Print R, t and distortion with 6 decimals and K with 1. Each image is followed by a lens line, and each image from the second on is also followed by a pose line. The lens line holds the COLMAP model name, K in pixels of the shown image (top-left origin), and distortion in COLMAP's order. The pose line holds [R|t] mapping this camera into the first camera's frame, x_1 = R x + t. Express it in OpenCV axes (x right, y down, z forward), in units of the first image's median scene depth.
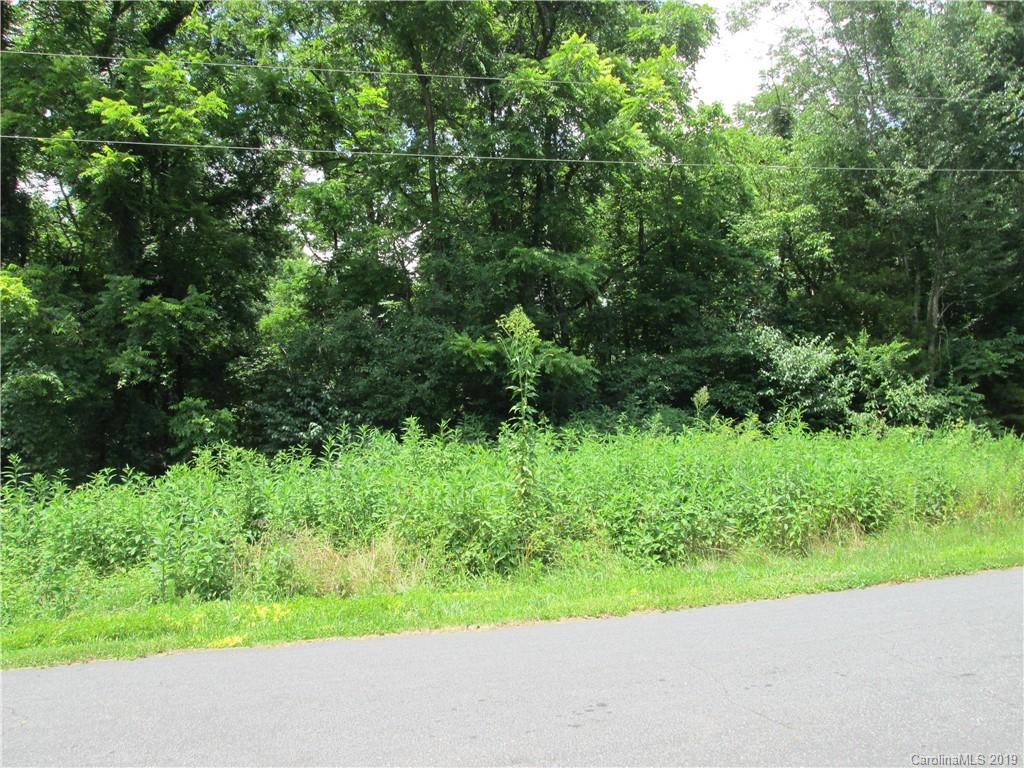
lens RADIAL K [[860.5, 0, 505.7], [0, 860.5, 370.0], [0, 0, 1]] dist [-0.040786, 0.039197]
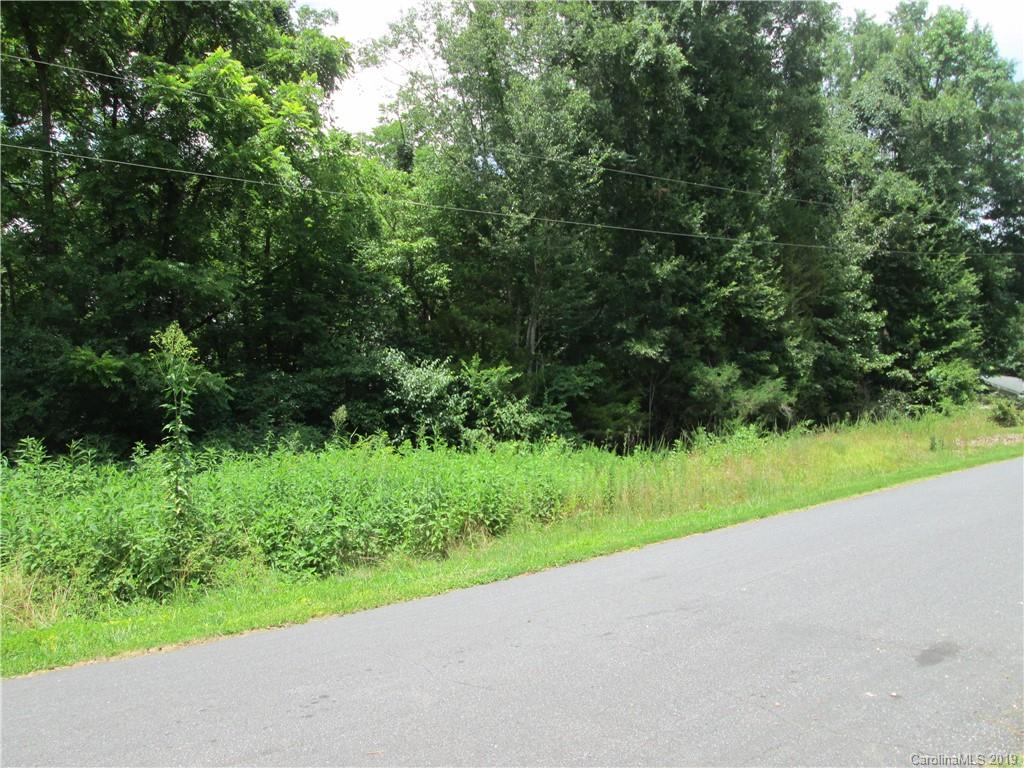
lens RADIAL K [[860.5, 0, 505.7], [0, 860.5, 370.0], [0, 0, 1]] dist [-0.040786, 0.039197]
pose [[0.899471, 0.020505, 0.436499, -0.036739], [-0.011277, 0.999655, -0.023722, -0.000749], [-0.436835, 0.016415, 0.899392, -0.020754]]
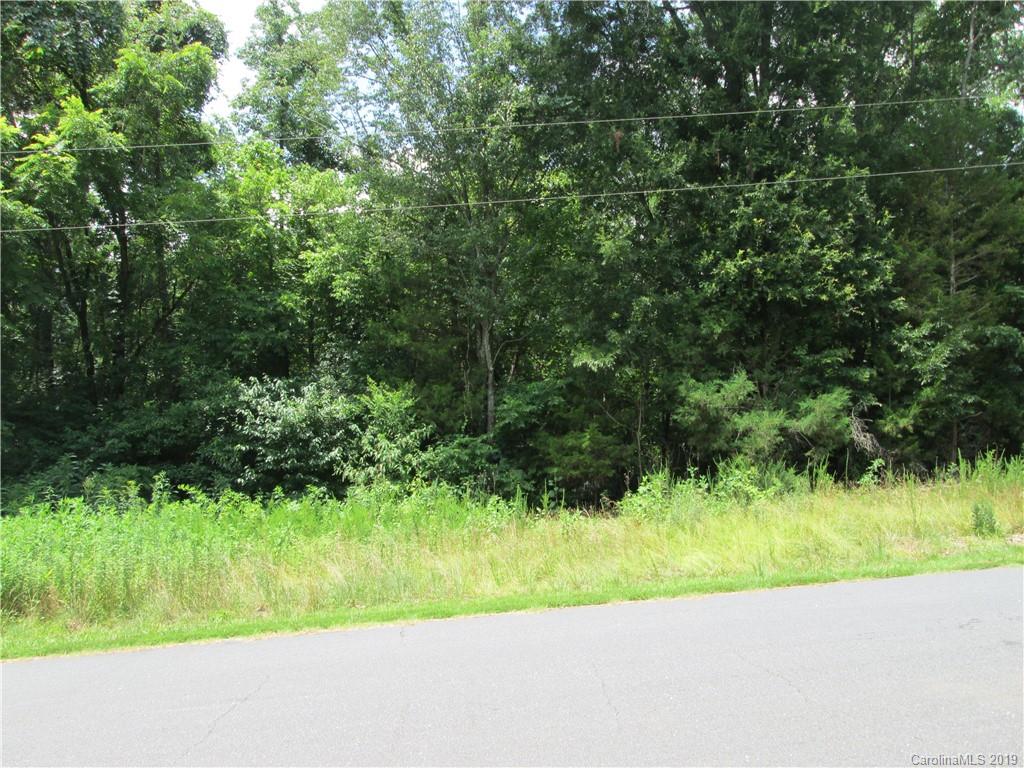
lens RADIAL K [[860.5, 0, 505.7], [0, 860.5, 370.0], [0, 0, 1]] dist [-0.040786, 0.039197]
pose [[0.985166, -0.017751, -0.170684, 0.816390], [0.015854, 0.999797, -0.012471, -0.044605], [0.170870, 0.009580, 0.985247, 0.110691]]
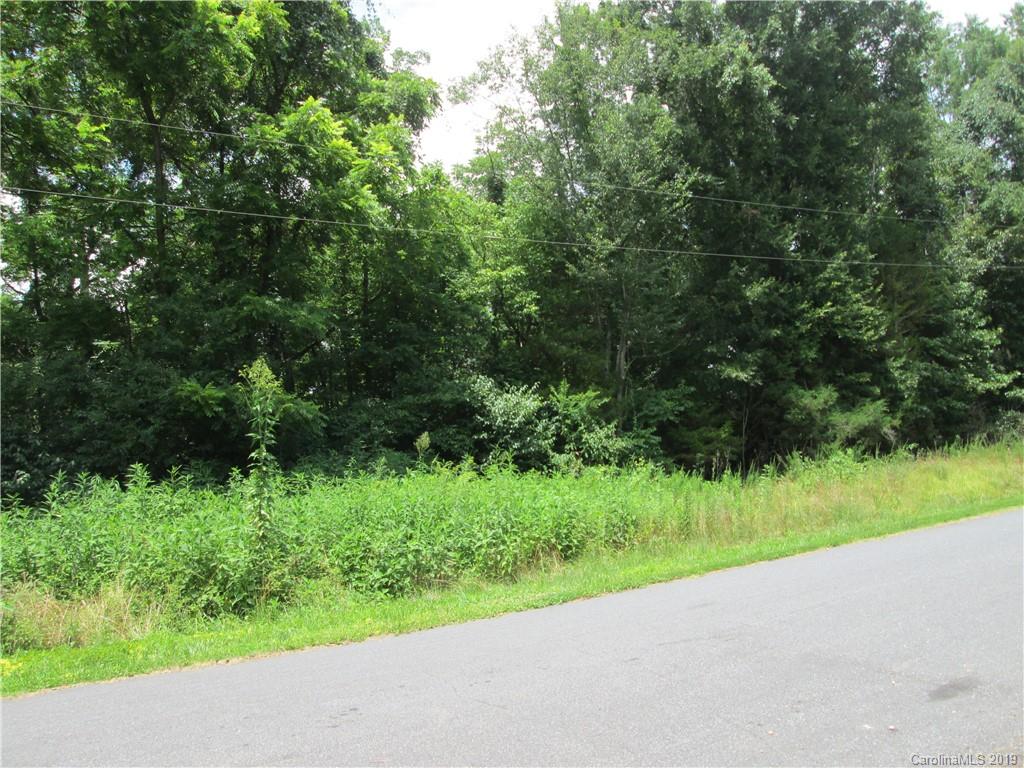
lens RADIAL K [[857.3, 0, 500.8], [0, 857.3, 368.4], [0, 0, 1]] dist [-0.037599, 0.022120]
pose [[0.948939, 0.020705, 0.314779, -0.016946], [-0.004918, 0.998693, -0.050864, -0.004865], [-0.315421, 0.046719, 0.947801, -0.046018]]
